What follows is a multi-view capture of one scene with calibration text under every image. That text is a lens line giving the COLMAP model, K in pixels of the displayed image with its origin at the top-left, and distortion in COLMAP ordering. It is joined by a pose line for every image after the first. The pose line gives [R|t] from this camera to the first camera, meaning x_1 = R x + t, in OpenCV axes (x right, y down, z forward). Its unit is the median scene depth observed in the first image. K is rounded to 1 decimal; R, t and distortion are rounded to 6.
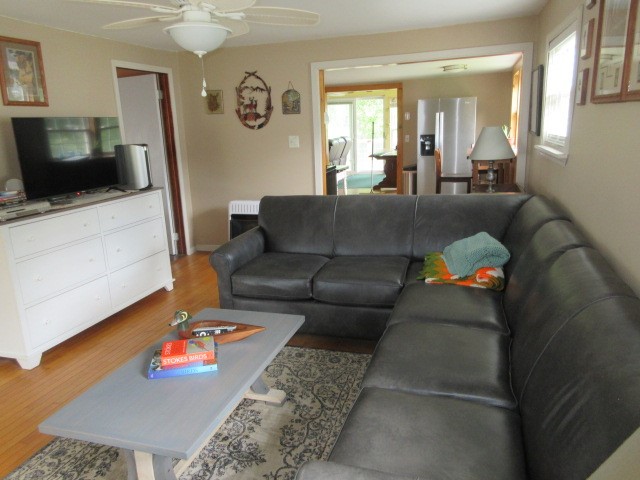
lens RADIAL K [[479.5, 0, 319.2], [0, 479.5, 239.6], [0, 0, 1]] dist [0.012879, -0.001192]
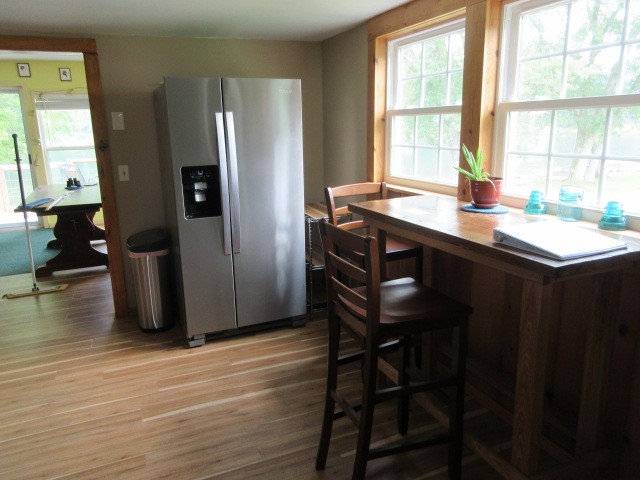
lens RADIAL K [[479.5, 0, 318.7], [0, 479.5, 239.8], [0, 0, 1]] dist [0.012879, -0.001192]
pose [[0.761805, -0.117048, 0.637144, 0.037961], [0.139475, 0.990110, 0.015127, -0.147128], [-0.632613, 0.077342, 0.770596, 0.621621]]
